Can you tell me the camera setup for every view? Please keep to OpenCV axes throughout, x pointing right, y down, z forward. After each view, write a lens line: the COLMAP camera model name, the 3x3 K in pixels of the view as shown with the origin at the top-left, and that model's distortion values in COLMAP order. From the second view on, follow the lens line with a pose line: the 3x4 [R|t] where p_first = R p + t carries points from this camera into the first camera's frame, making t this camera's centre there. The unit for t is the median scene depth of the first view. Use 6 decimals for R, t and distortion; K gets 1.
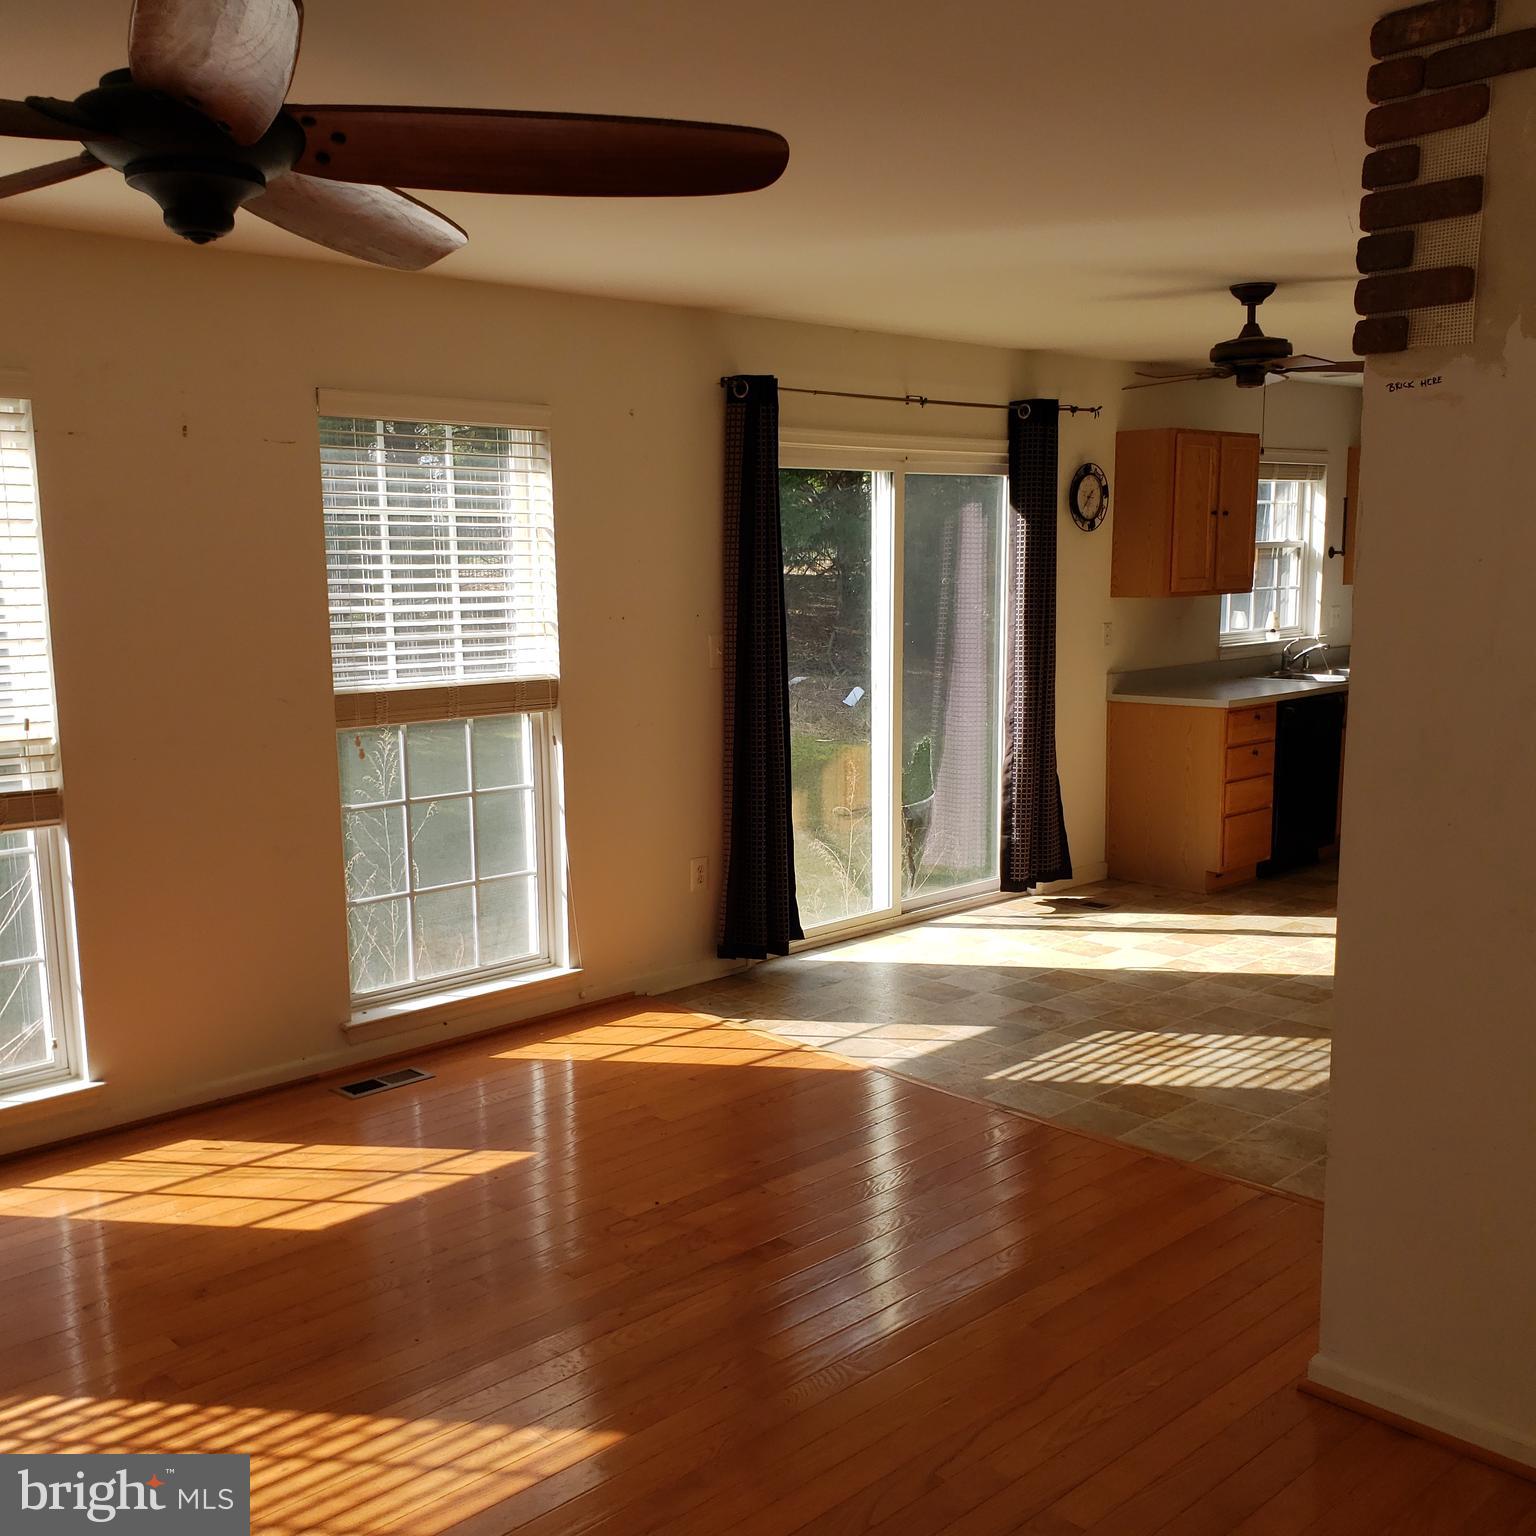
lens RADIAL K [[1565.4, 0, 727.0], [0, 1565.4, 815.8], [0, 0, 1]] dist [0.039464, 0.000000]
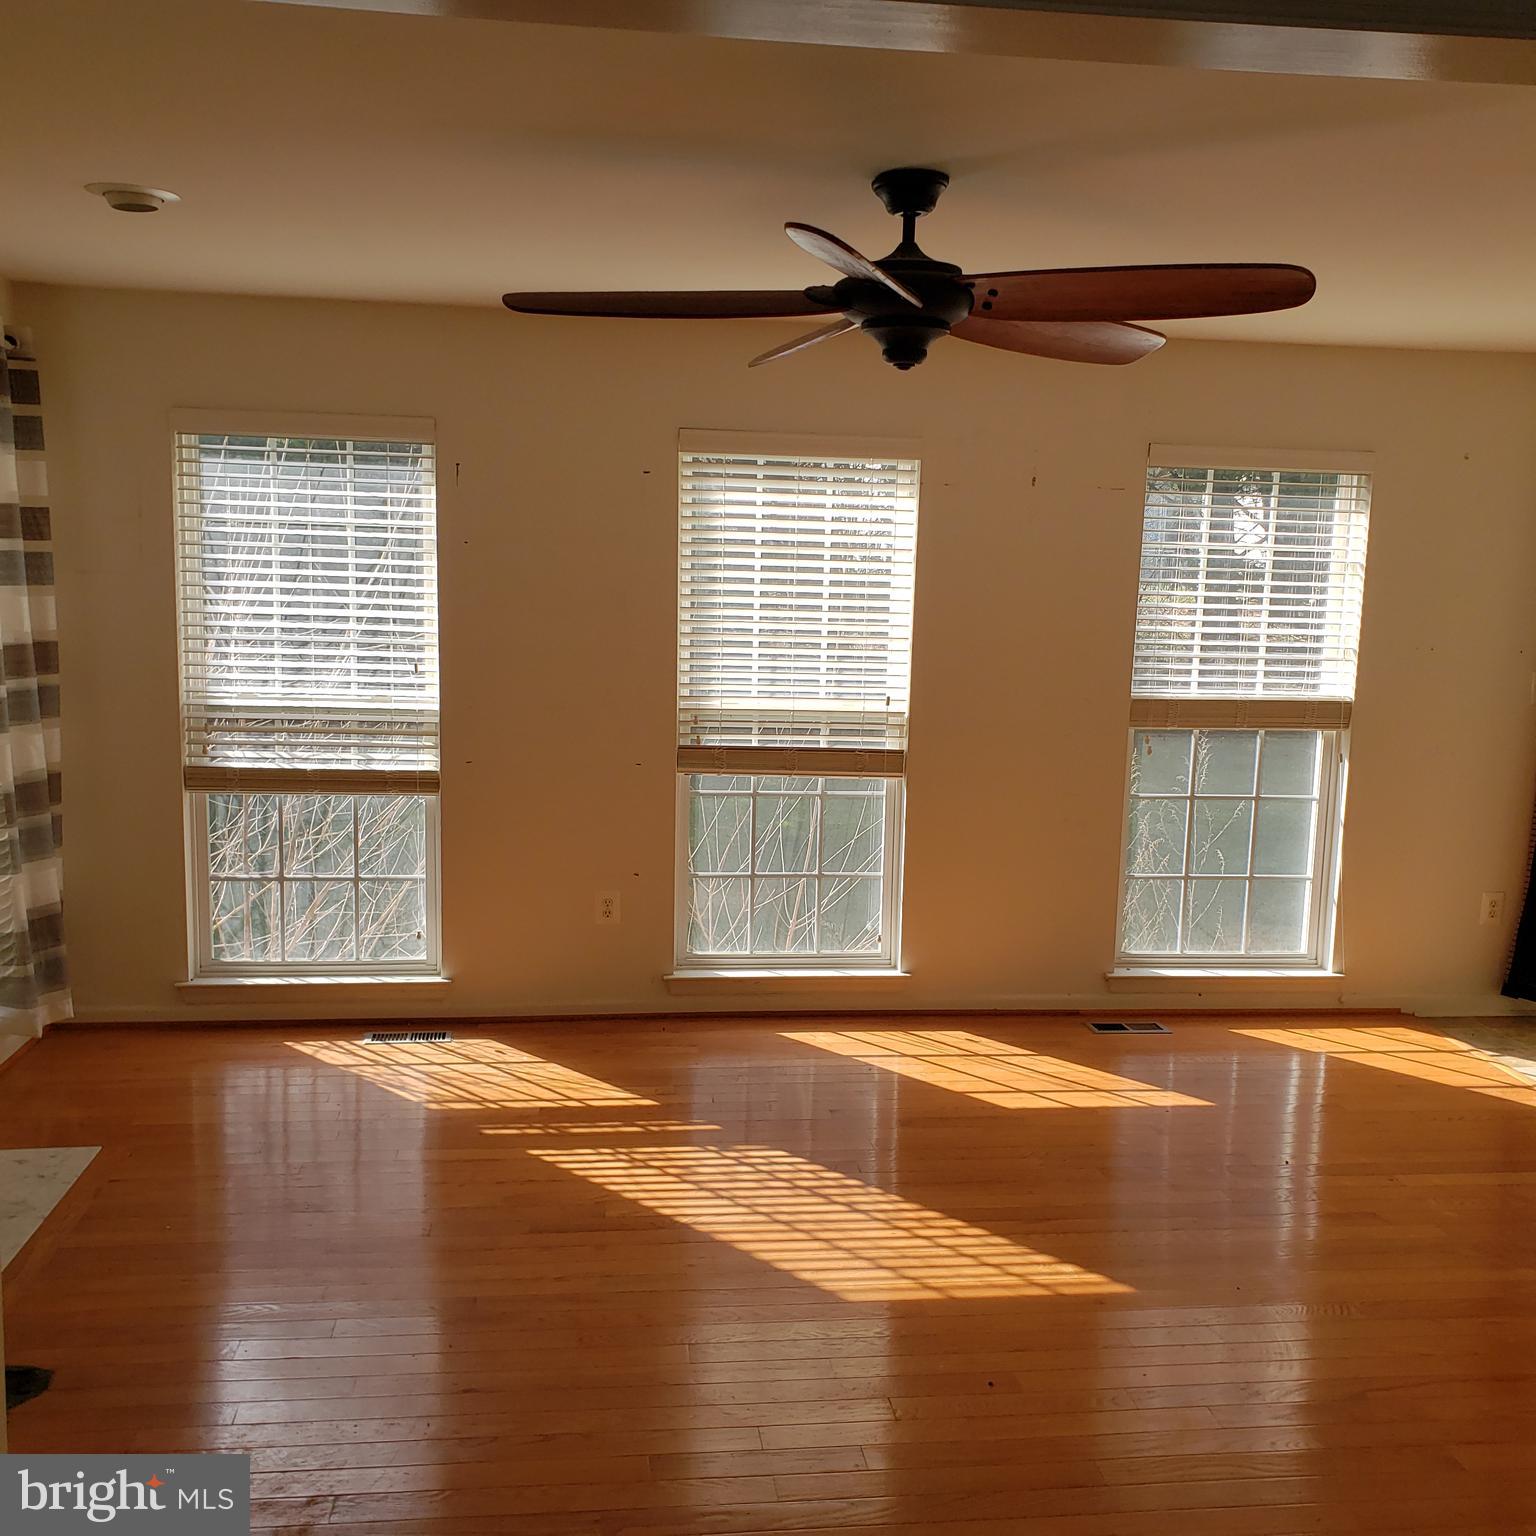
lens RADIAL K [[1565.4, 0, 761.4], [0, 1565.4, 813.4], [0, 0, 1]] dist [0.039464, 0.000000]
pose [[0.796473, 0.124354, -0.591749, 0.220449], [-0.134727, 0.990520, 0.026816, 0.014124], [0.589473, 0.058367, 0.805676, -0.112799]]
